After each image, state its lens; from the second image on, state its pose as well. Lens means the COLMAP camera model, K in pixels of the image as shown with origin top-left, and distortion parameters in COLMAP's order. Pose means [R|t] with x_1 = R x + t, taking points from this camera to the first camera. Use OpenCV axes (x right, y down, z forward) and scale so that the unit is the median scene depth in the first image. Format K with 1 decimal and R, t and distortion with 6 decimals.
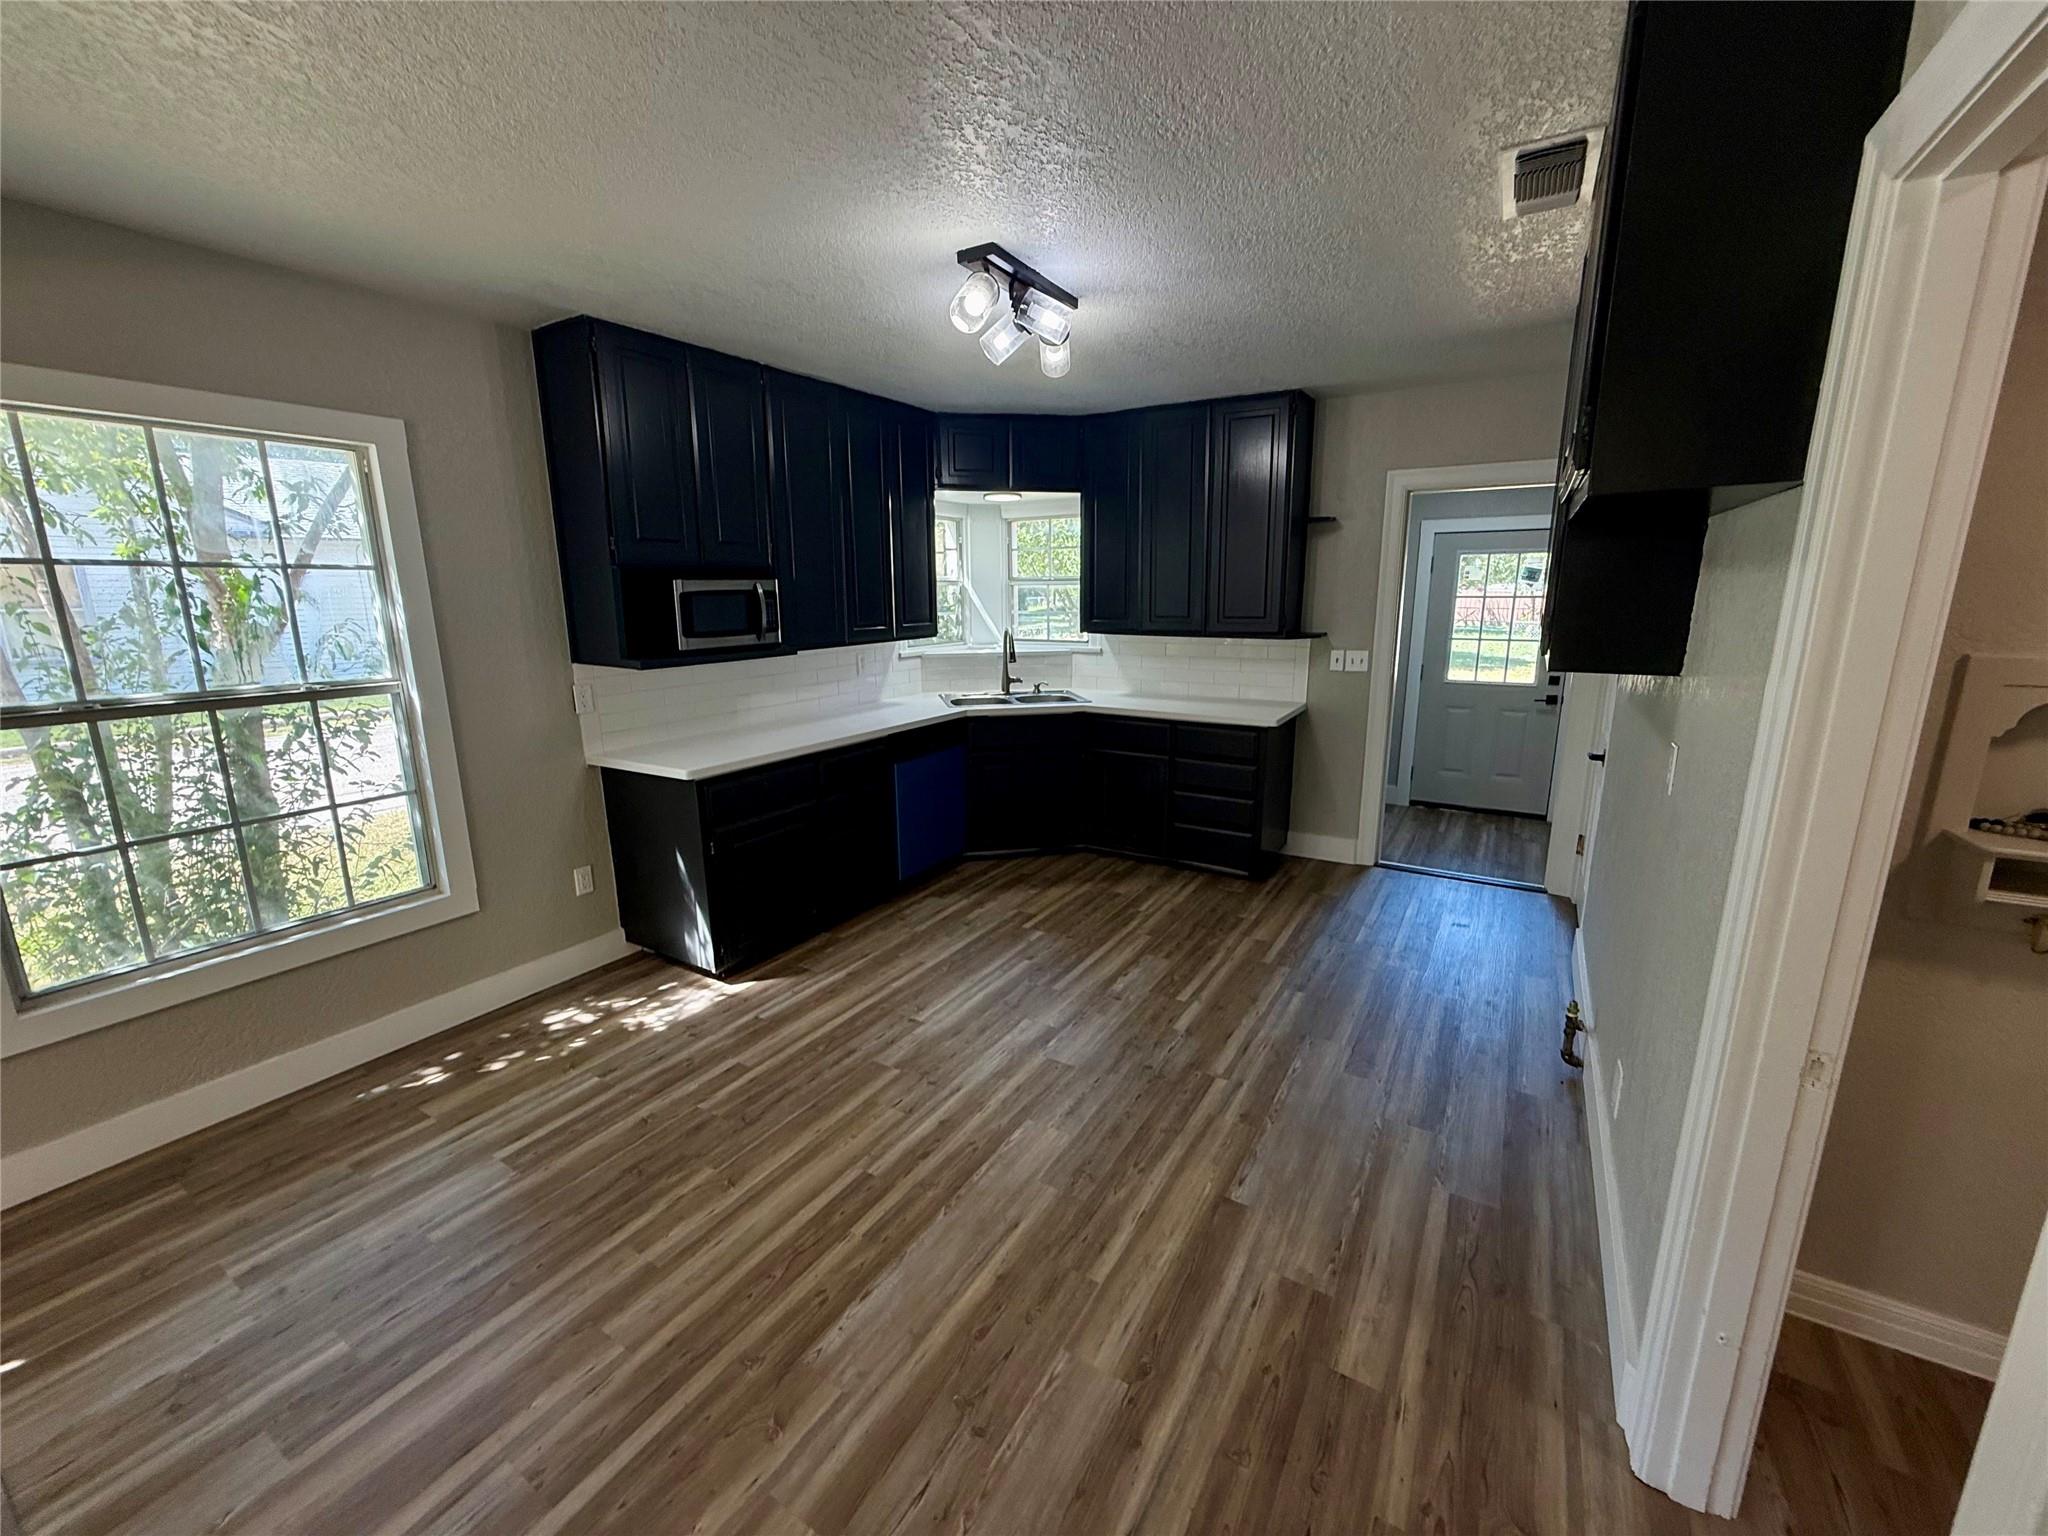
lens RADIAL K [[820.3, 0, 1022.6], [0, 820.3, 765.2], [0, 0, 1]] dist [0.002594, 0.000125]
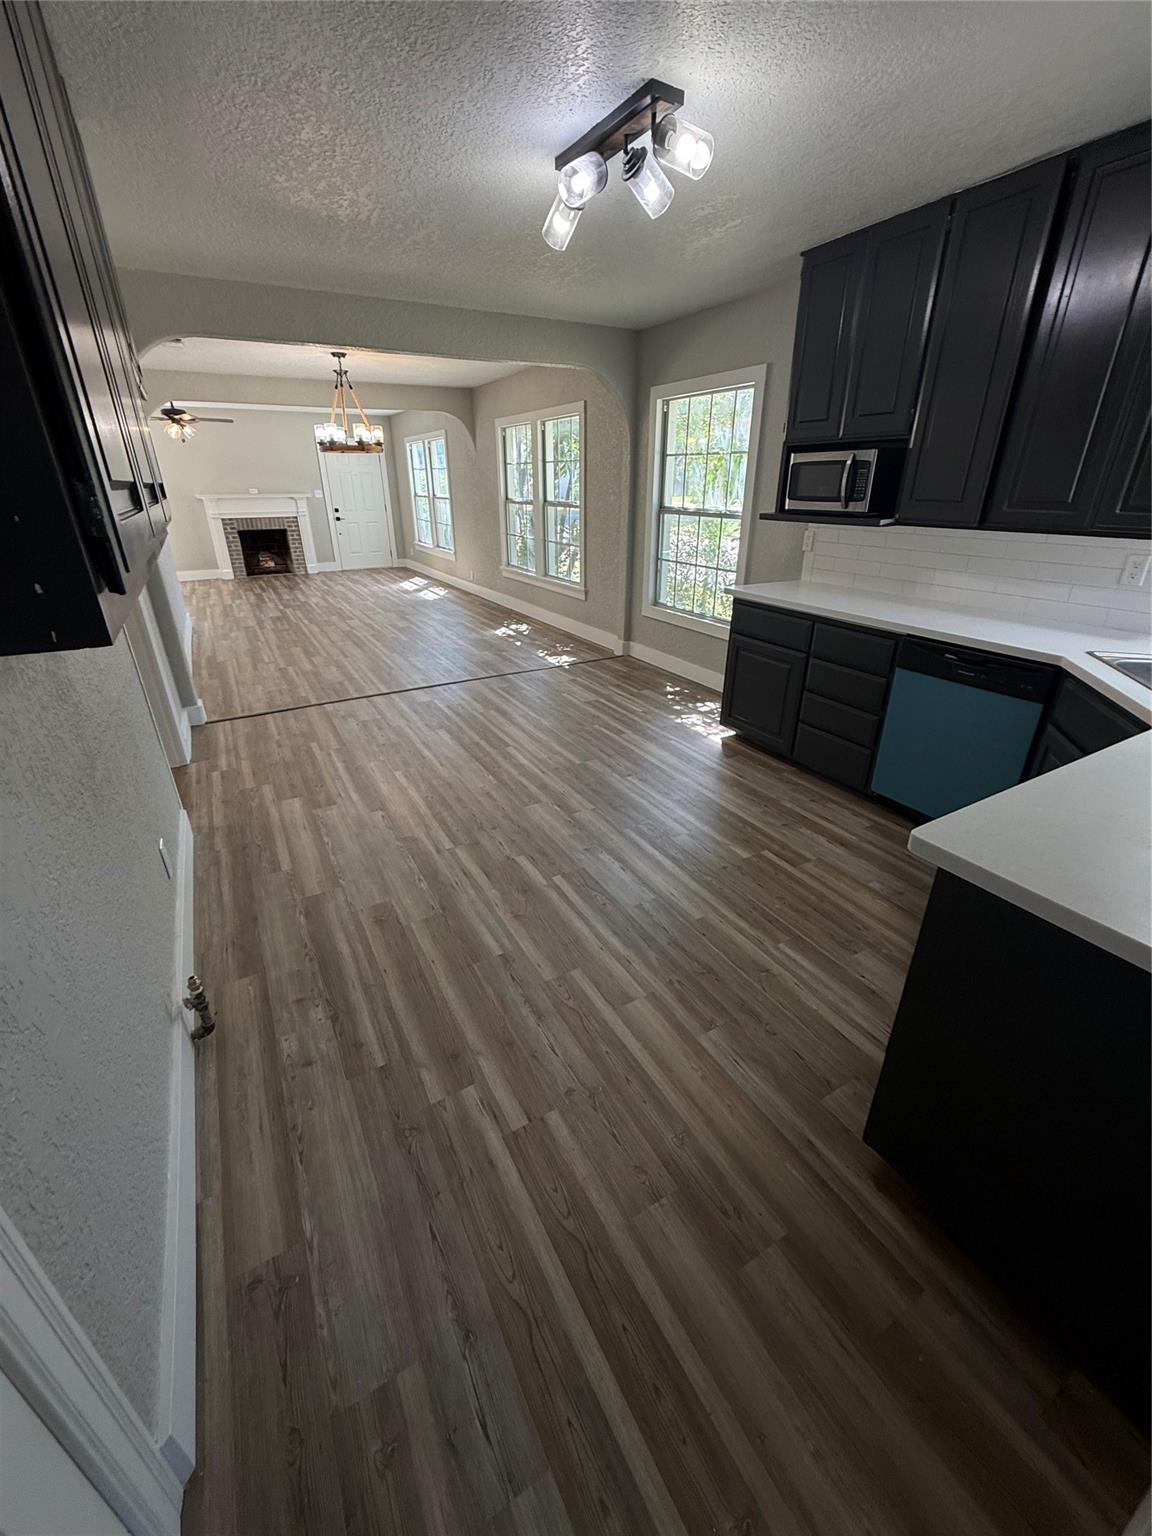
lens RADIAL K [[615.2, 0, 577.0], [0, 615.2, 763.4], [0, 0, 1]] dist [0.002594, 0.000125]
pose [[-0.483427, 0.377054, -0.790018, 0.682330], [-0.177472, 0.841524, 0.510236, -0.226687], [0.857206, 0.386868, -0.339899, 1.118295]]
